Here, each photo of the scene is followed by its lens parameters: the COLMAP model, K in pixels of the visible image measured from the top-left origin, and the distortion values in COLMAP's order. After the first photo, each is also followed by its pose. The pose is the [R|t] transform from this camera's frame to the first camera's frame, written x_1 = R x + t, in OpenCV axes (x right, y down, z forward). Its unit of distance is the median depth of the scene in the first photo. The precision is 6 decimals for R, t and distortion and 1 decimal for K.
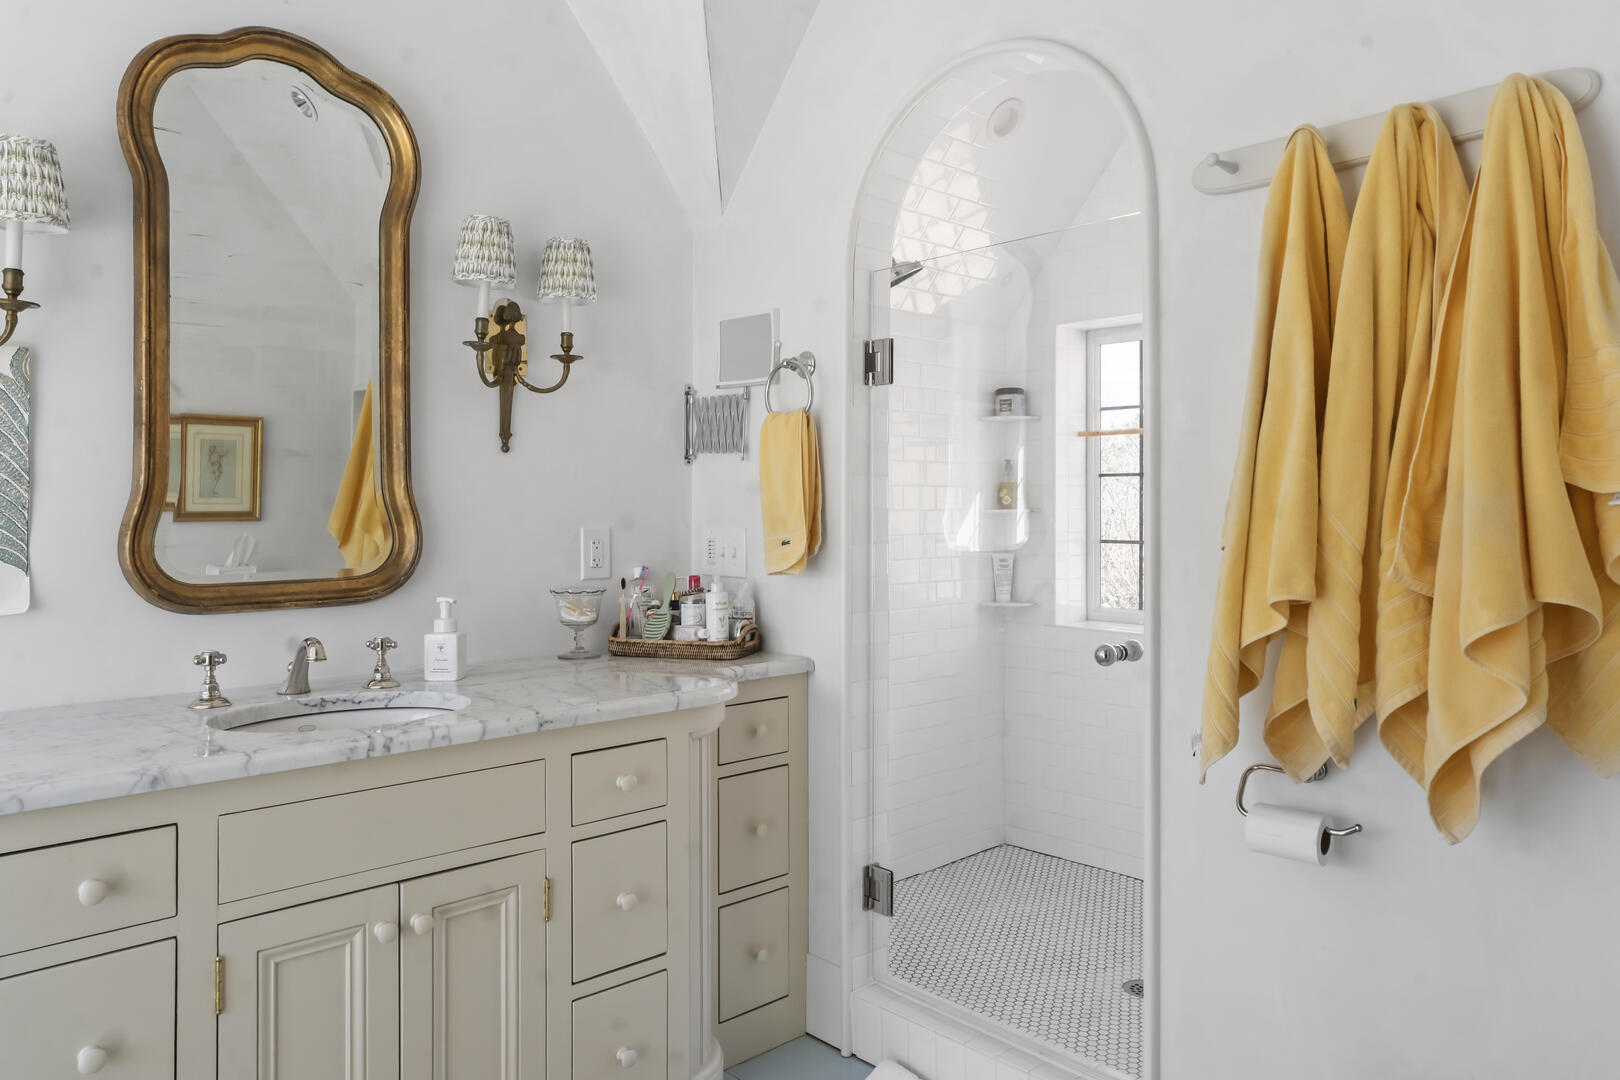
lens RADIAL K [[1117.6, 0, 808.7], [0, 1117.6, 505.7], [0, 0, 1]] dist [-0.010658, 0.021646]
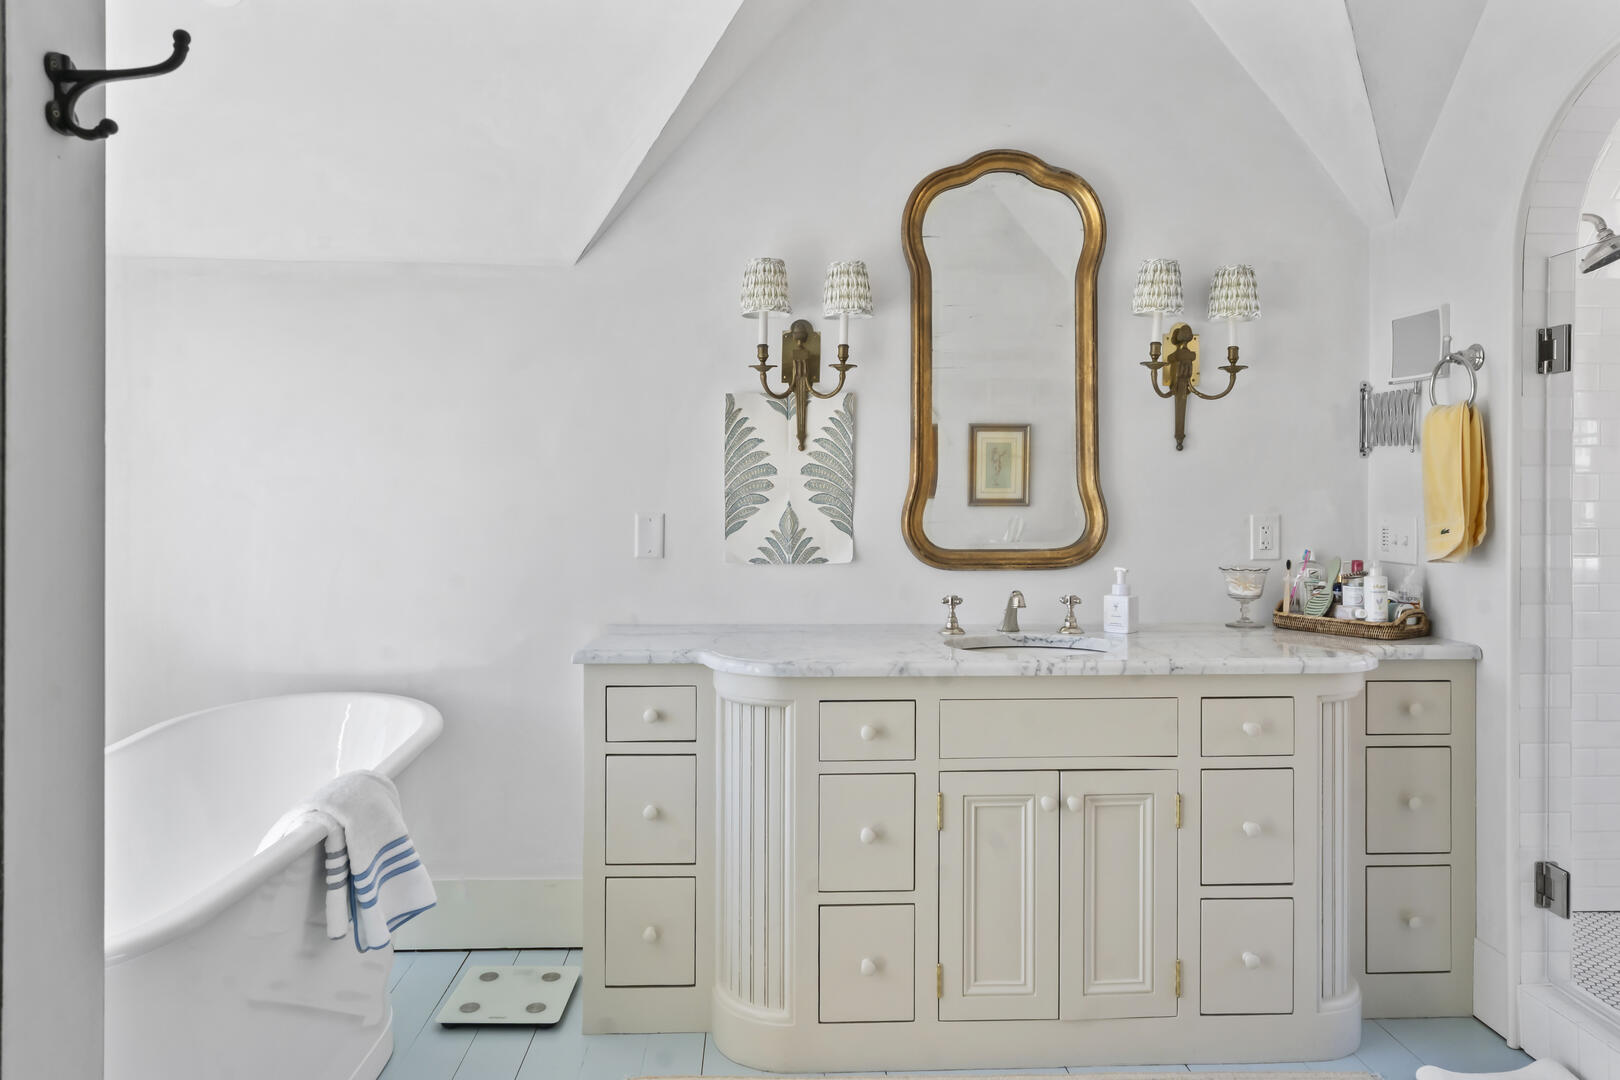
lens RADIAL K [[1029.6, 0, 815.9], [0, 1029.6, 494.2], [0, 0, 1]] dist [0.007613, 0.009642]
pose [[0.772218, 0.002643, -0.635353, 0.143530], [-0.002739, 0.999996, 0.000830, -0.000677], [0.635352, 0.001099, 0.772222, -0.116101]]
